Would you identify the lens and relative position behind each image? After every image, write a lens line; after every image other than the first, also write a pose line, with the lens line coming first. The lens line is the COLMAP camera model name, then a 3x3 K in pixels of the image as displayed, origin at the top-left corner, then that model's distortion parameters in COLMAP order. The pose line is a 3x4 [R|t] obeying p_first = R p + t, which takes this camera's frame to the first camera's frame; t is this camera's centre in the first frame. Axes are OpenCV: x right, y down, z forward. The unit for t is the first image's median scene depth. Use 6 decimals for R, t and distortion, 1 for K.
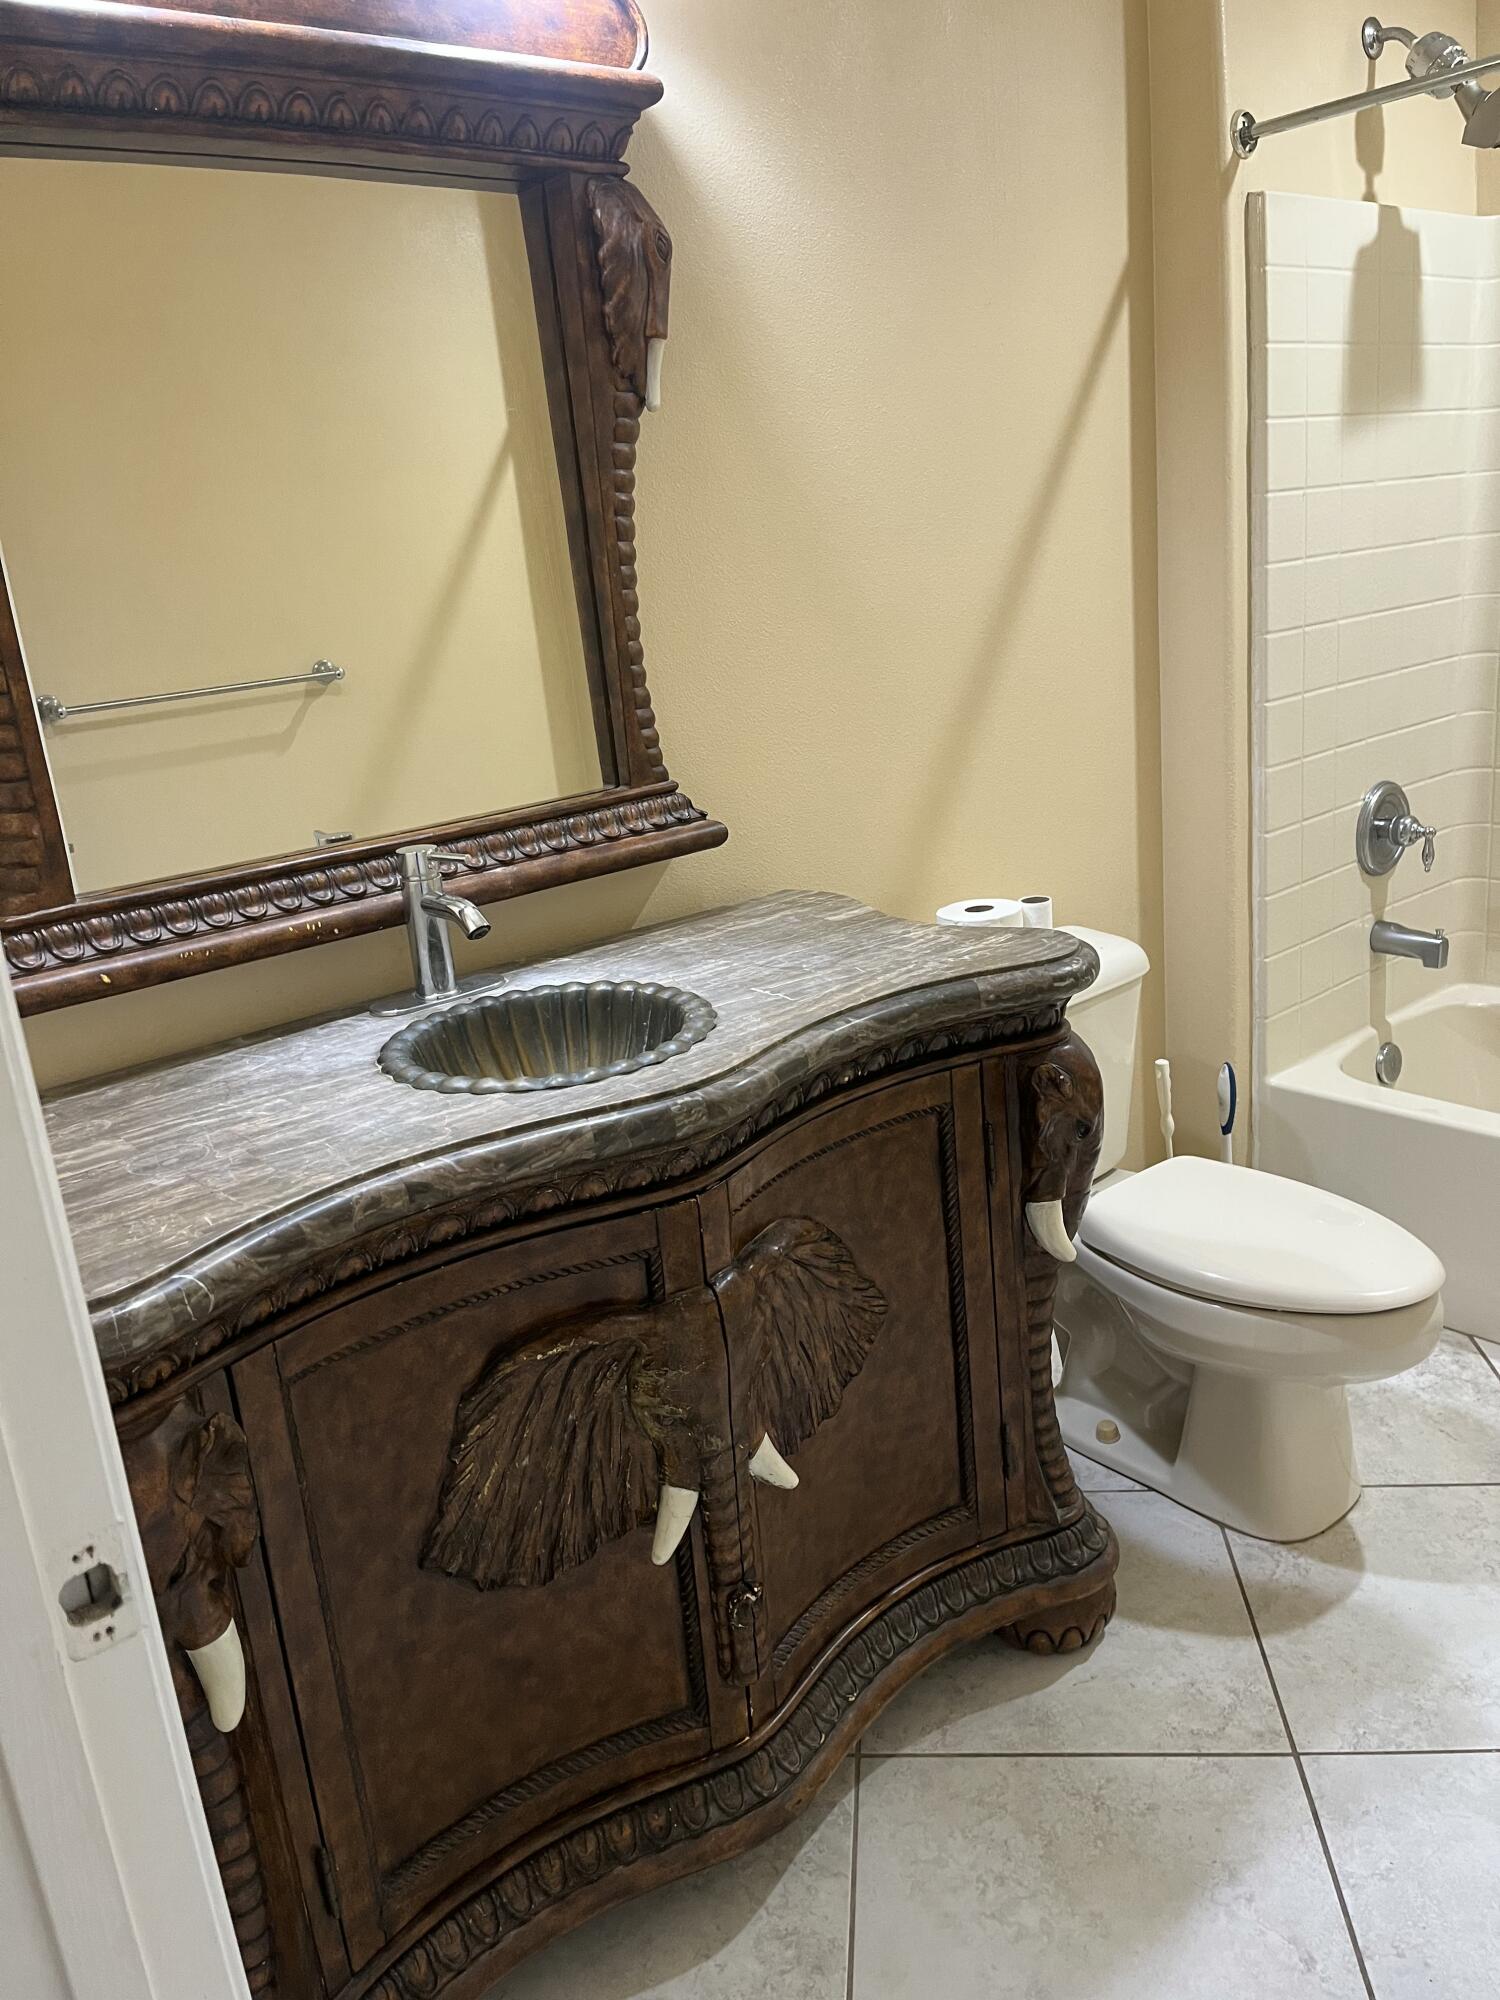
lens RADIAL K [[1515.9, 0, 758.7], [0, 1515.9, 980.6], [0, 0, 1]] dist [0.064606, -0.080305]
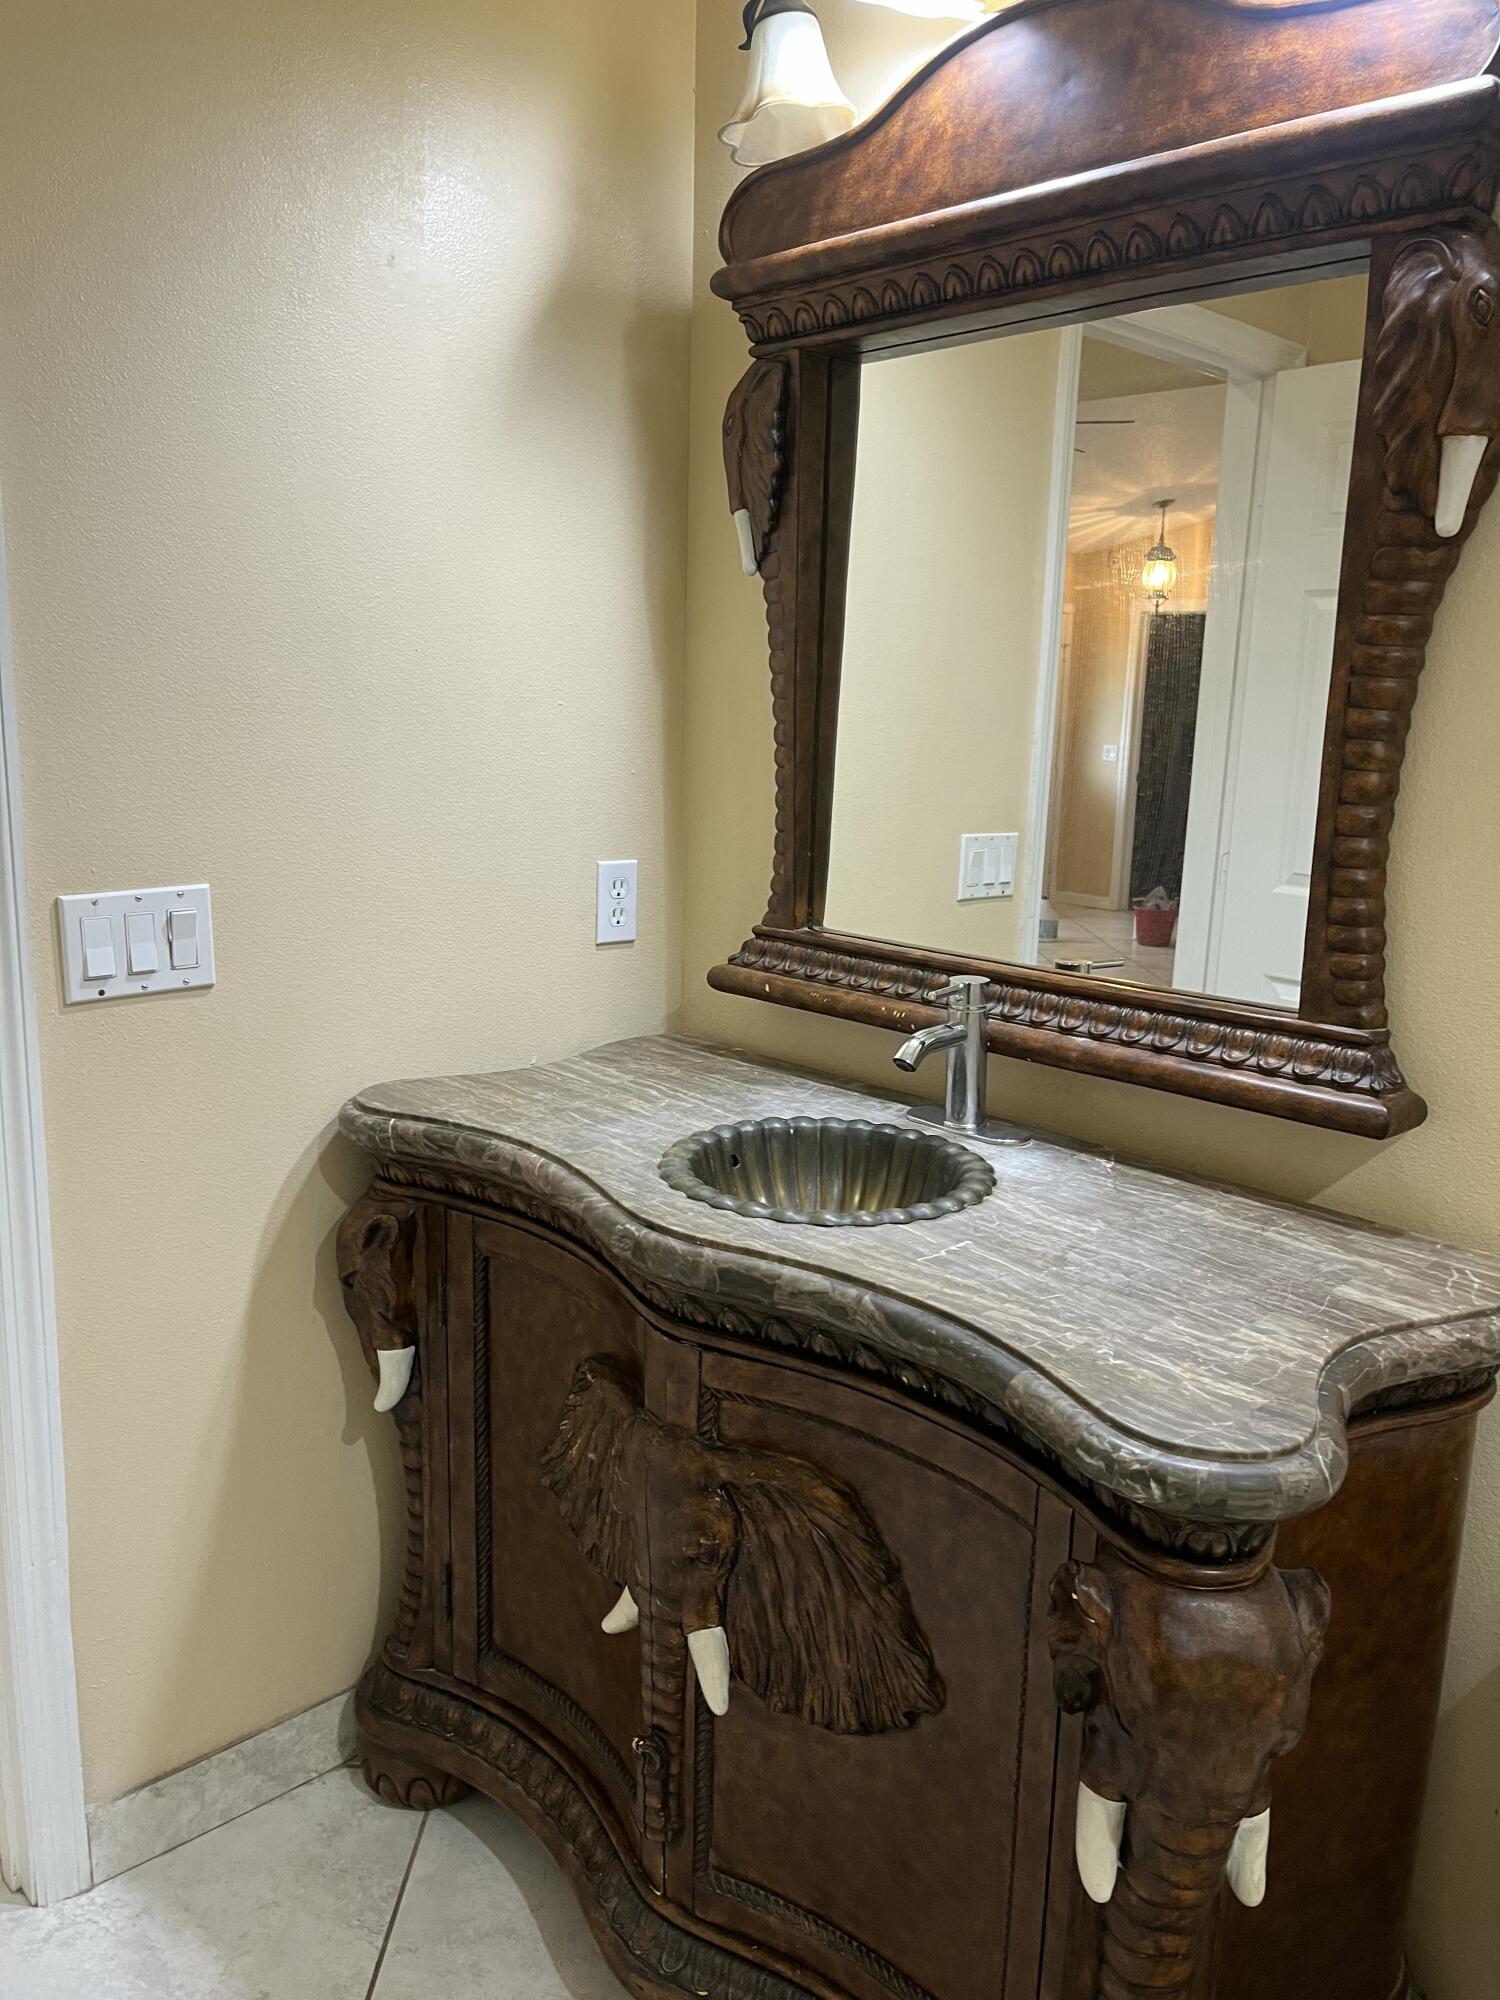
lens RADIAL K [[1515.9, 0, 730.9], [0, 1515.9, 1003.2], [0, 0, 1]] dist [0.064606, -0.080305]
pose [[0.058817, 0.293927, -0.954016, 0.731425], [-0.302895, 0.915872, 0.263501, -0.289230], [0.951207, 0.273468, 0.142898, 0.709066]]
